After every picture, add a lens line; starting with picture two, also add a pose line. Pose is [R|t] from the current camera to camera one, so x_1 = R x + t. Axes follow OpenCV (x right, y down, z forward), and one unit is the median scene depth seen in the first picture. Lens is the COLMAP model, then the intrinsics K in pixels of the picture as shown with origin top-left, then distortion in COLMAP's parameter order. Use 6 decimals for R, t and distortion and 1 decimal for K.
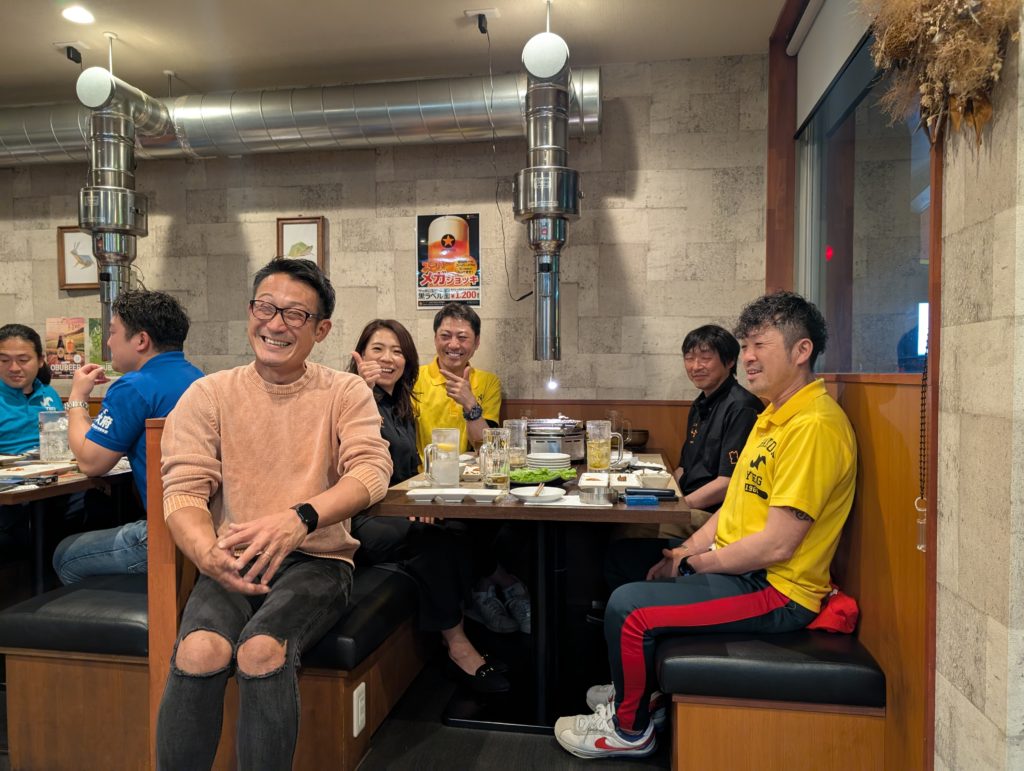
lens RADIAL K [[730.8, 0, 515.7], [0, 730.8, 397.8], [0, 0, 1]] dist [0.007600, -0.016622]
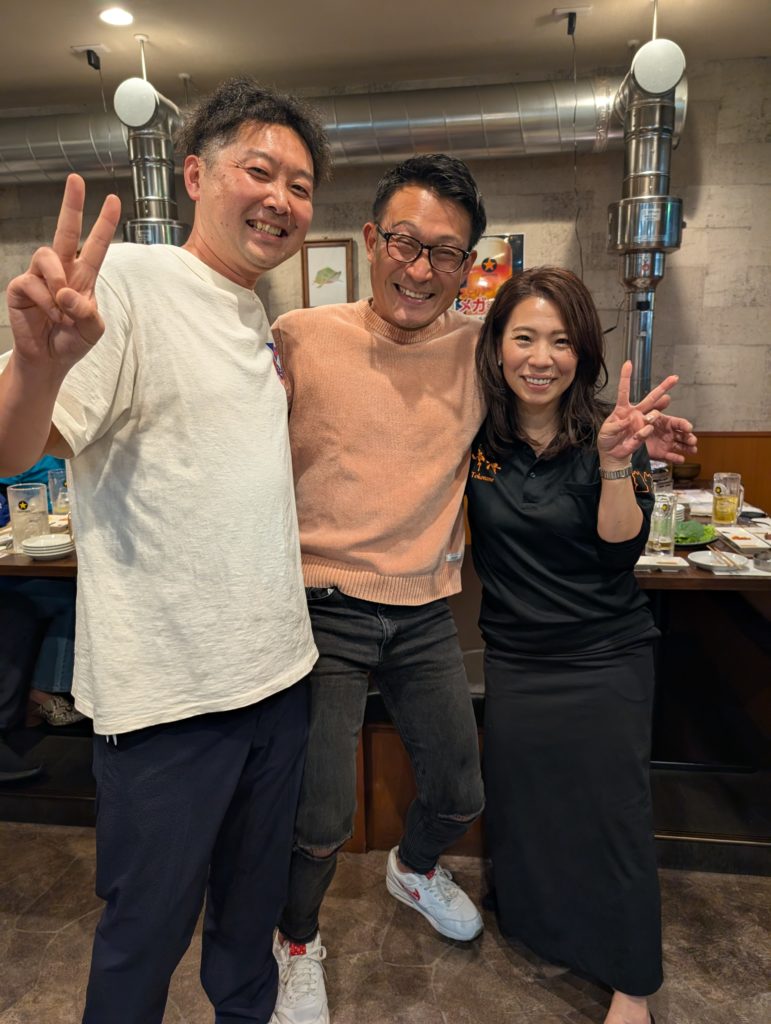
lens RADIAL K [[730.8, 0, 385.5], [0, 730.8, 512.0], [0, 0, 1]] dist [0.007600, -0.016622]
pose [[0.999468, -0.023959, 0.022151, -0.267449], [0.019571, 0.983371, 0.180552, -0.076979], [-0.026109, -0.180022, 0.983316, 0.014105]]
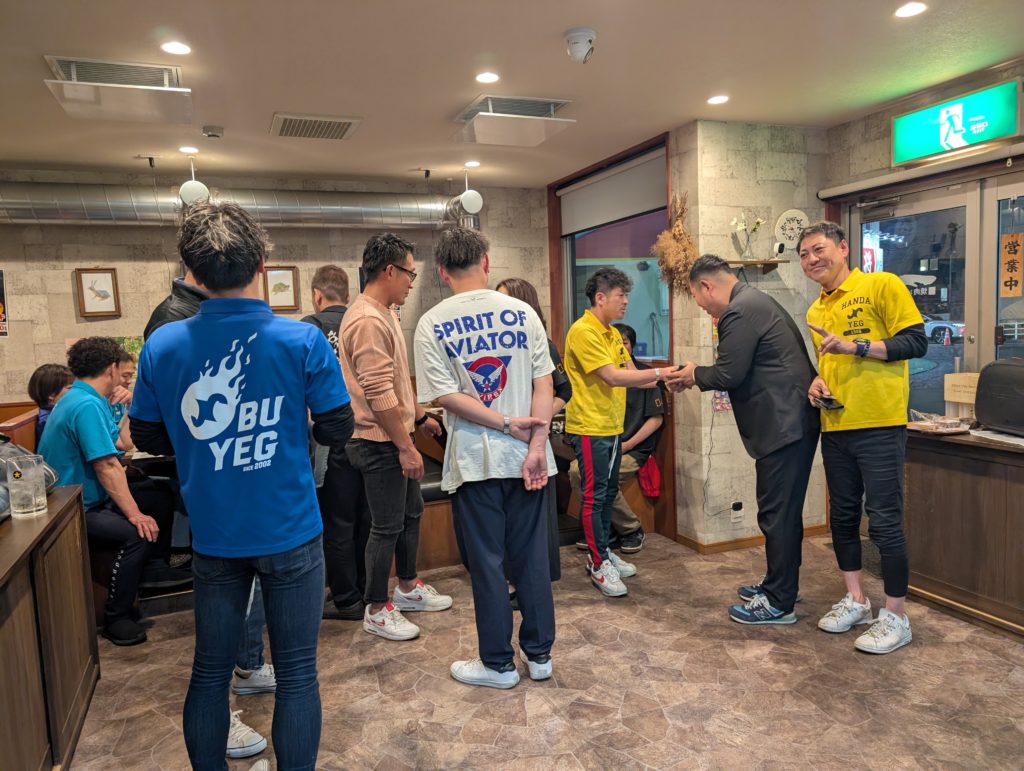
lens RADIAL K [[740.4, 0, 528.8], [0, 740.4, 395.9], [0, 0, 1]] dist [0.005618, -0.023686]
pose [[0.842324, -0.085133, 0.532205, -0.756639], [0.055265, 0.995884, 0.071837, -0.064944], [-0.536131, -0.031098, 0.843562, -0.638180]]
